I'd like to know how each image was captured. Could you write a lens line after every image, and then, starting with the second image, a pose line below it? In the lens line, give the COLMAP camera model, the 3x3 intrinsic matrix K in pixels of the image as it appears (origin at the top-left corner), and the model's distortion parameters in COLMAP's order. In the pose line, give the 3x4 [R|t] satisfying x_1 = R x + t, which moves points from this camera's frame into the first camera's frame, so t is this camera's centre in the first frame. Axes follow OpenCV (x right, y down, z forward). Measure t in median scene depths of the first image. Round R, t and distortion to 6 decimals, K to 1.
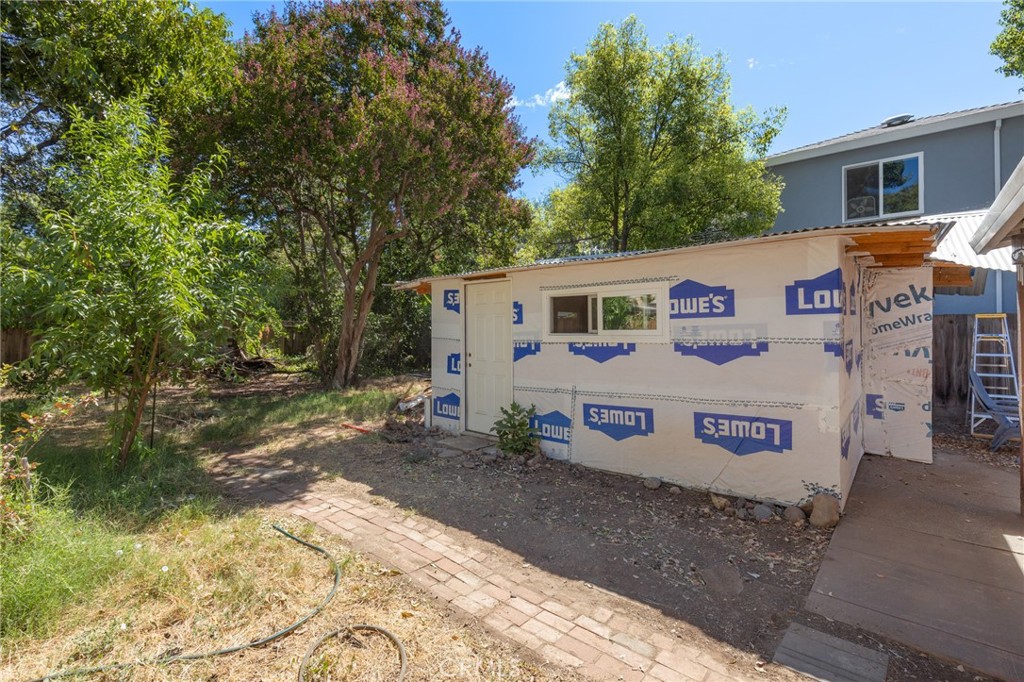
lens RADIAL K [[463.7, 0, 514.3], [0, 463.7, 336.1], [0, 0, 1]] dist [0.009214, 0.000223]
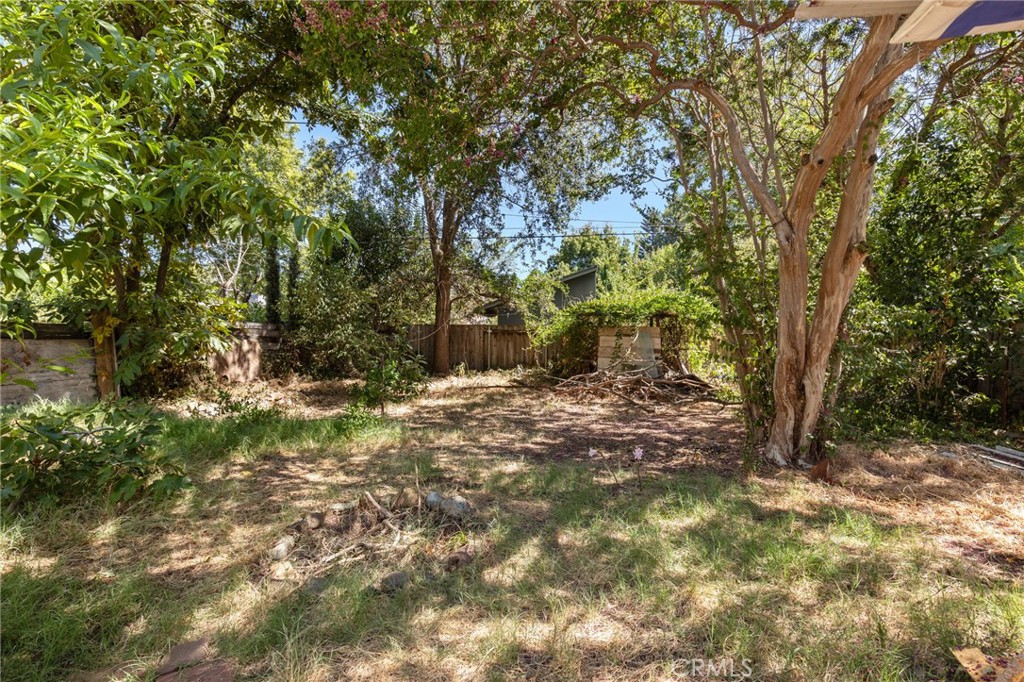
lens RADIAL K [[463.7, 0, 513.0], [0, 463.7, 337.9], [0, 0, 1]] dist [0.009214, 0.000223]
pose [[0.548044, -0.012190, -0.836361, -0.293580], [-0.007281, 0.999786, -0.019343, -0.010097], [0.836418, 0.016690, 0.547838, 1.176399]]
